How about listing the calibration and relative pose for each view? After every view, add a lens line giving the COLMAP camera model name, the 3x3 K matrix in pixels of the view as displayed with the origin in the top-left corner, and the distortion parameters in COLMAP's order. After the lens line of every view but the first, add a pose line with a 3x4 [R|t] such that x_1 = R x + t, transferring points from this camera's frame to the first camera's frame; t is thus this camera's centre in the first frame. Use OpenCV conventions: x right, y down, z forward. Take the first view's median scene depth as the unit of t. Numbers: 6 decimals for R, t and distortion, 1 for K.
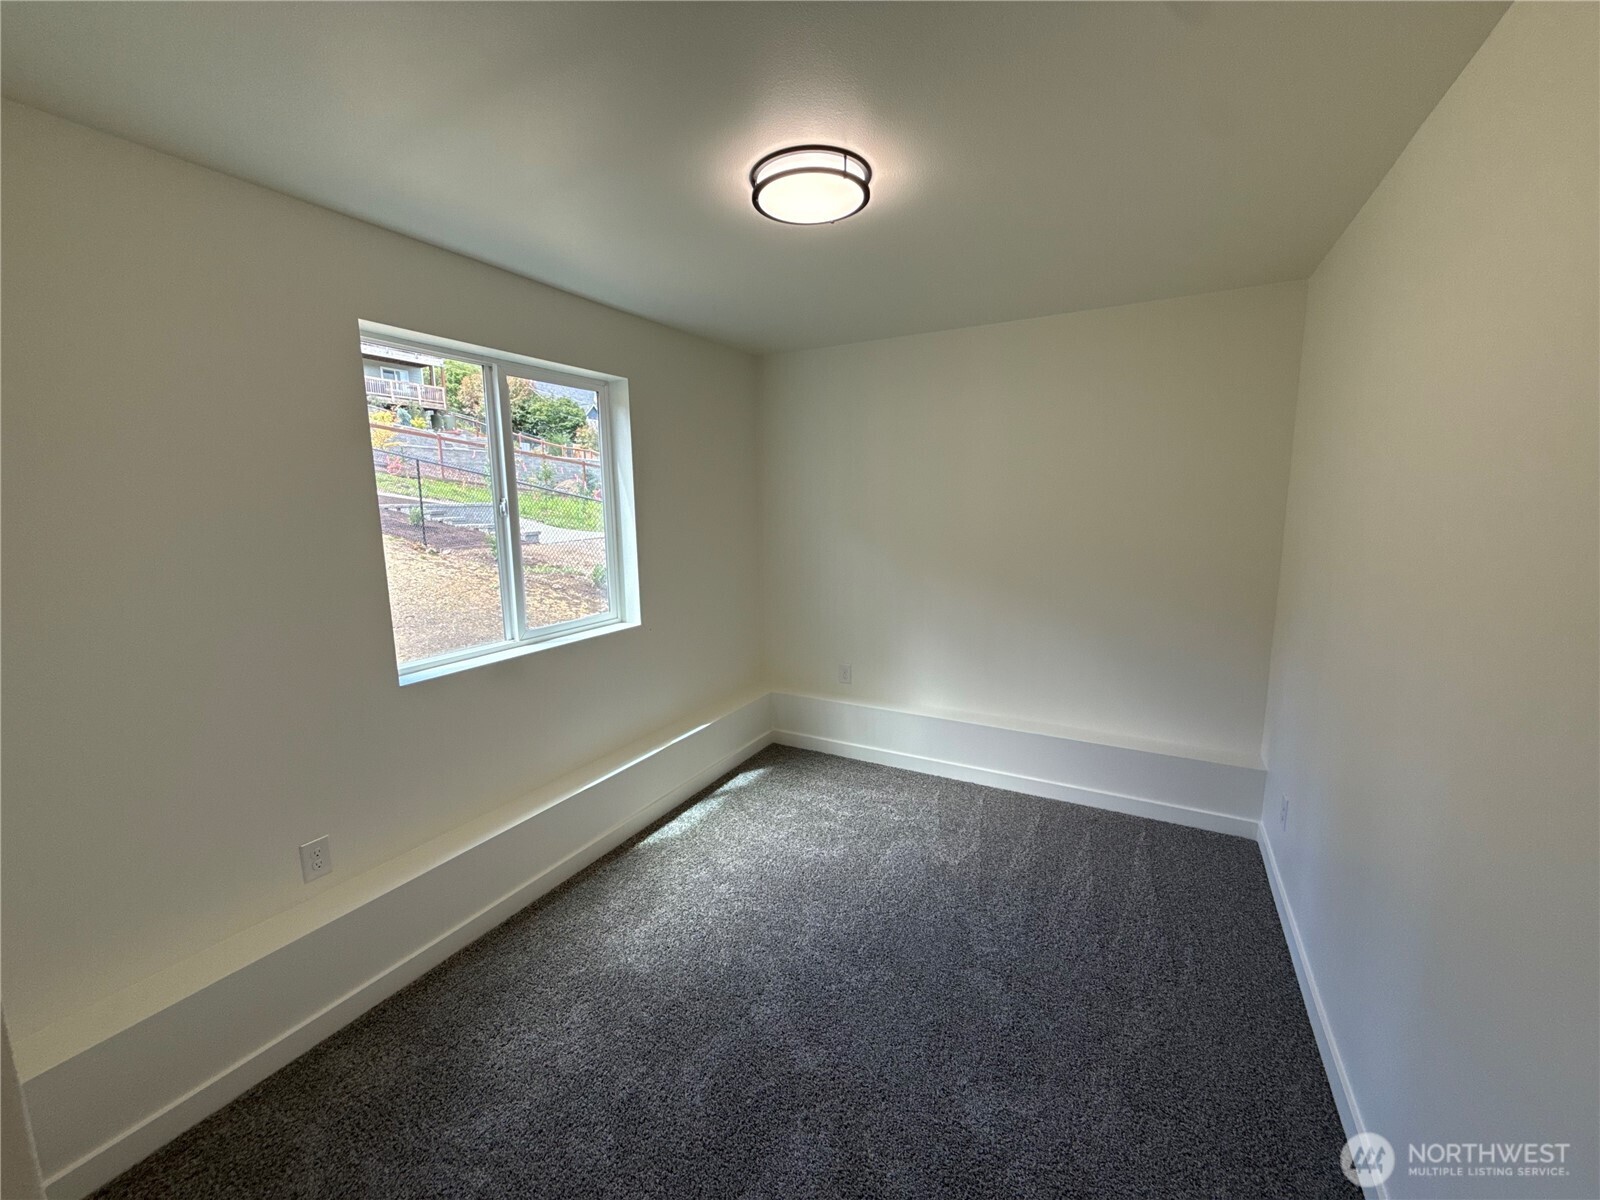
lens RADIAL K [[636.5, 0, 794.4], [0, 636.5, 597.6], [0, 0, 1]] dist [0.001515, -0.000506]
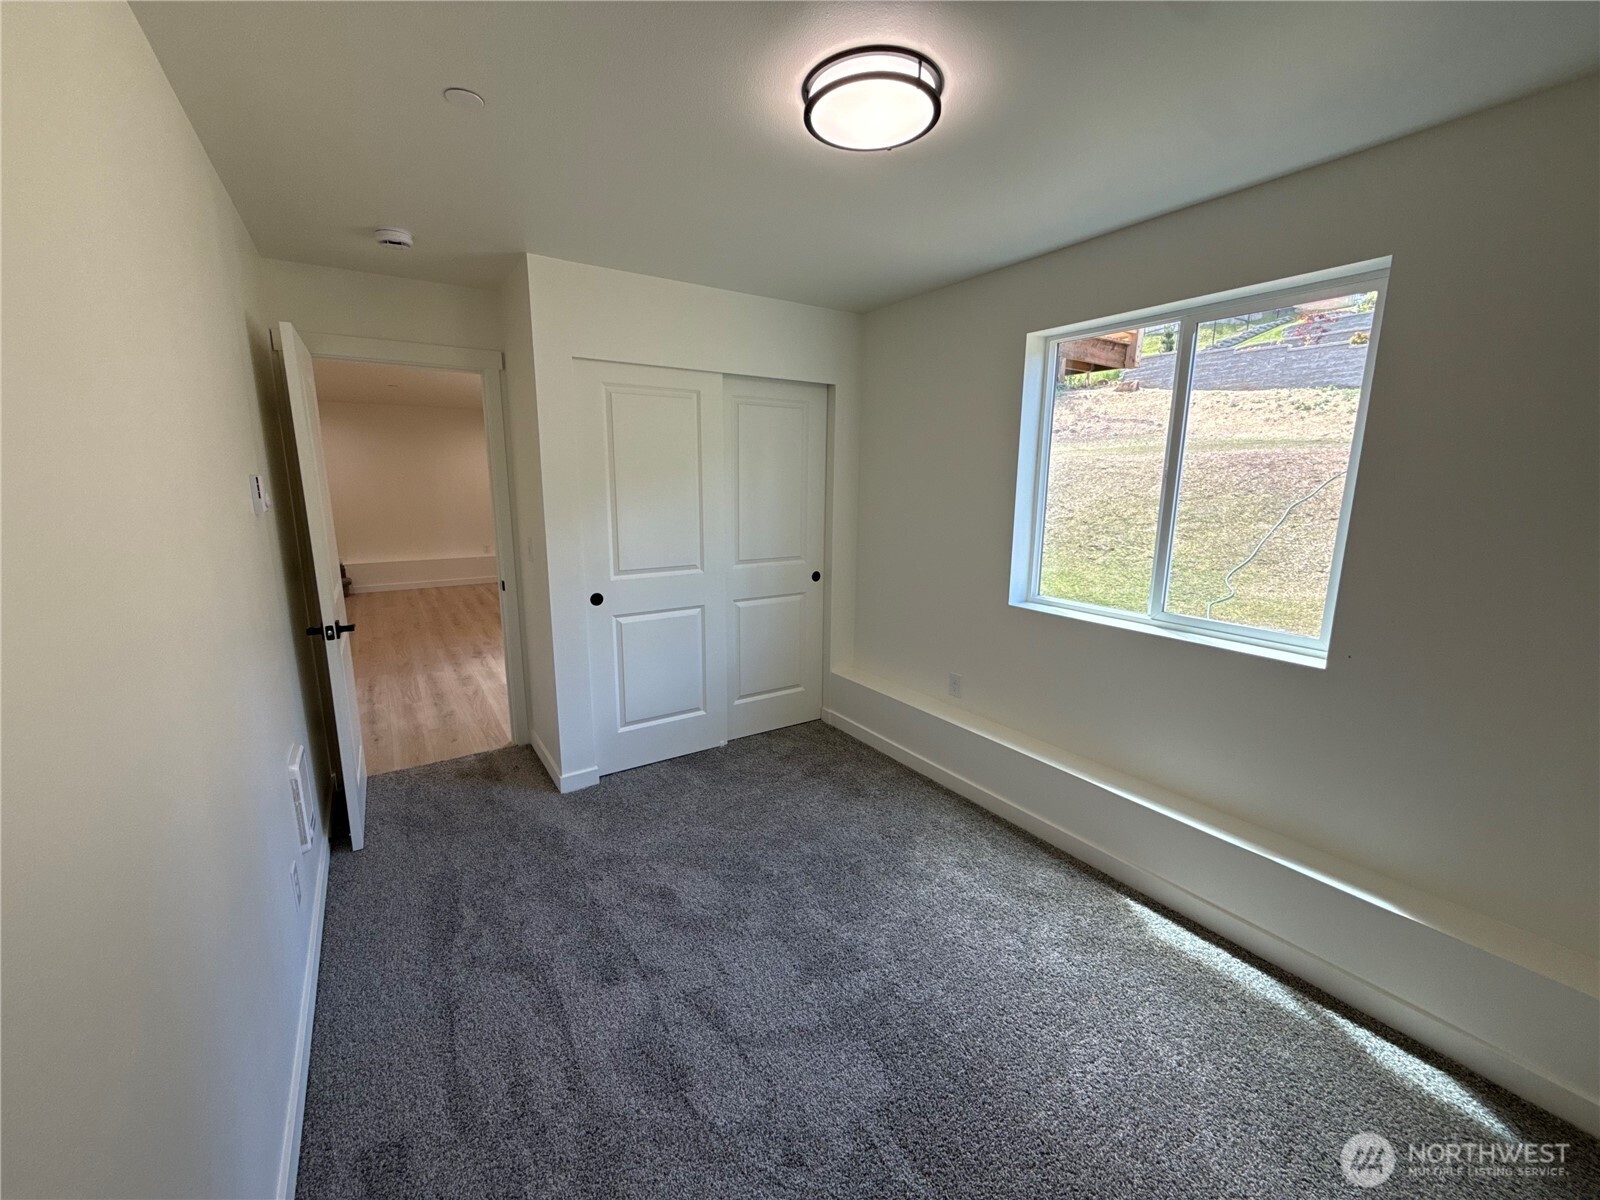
lens RADIAL K [[636.5, 0, 794.4], [0, 636.5, 597.6], [0, 0, 1]] dist [0.001515, -0.000506]
pose [[-0.462063, 0.180408, -0.868303, 0.617310], [-0.134183, 0.953596, 0.269534, -0.143458], [0.876637, 0.241053, -0.416414, 0.932367]]
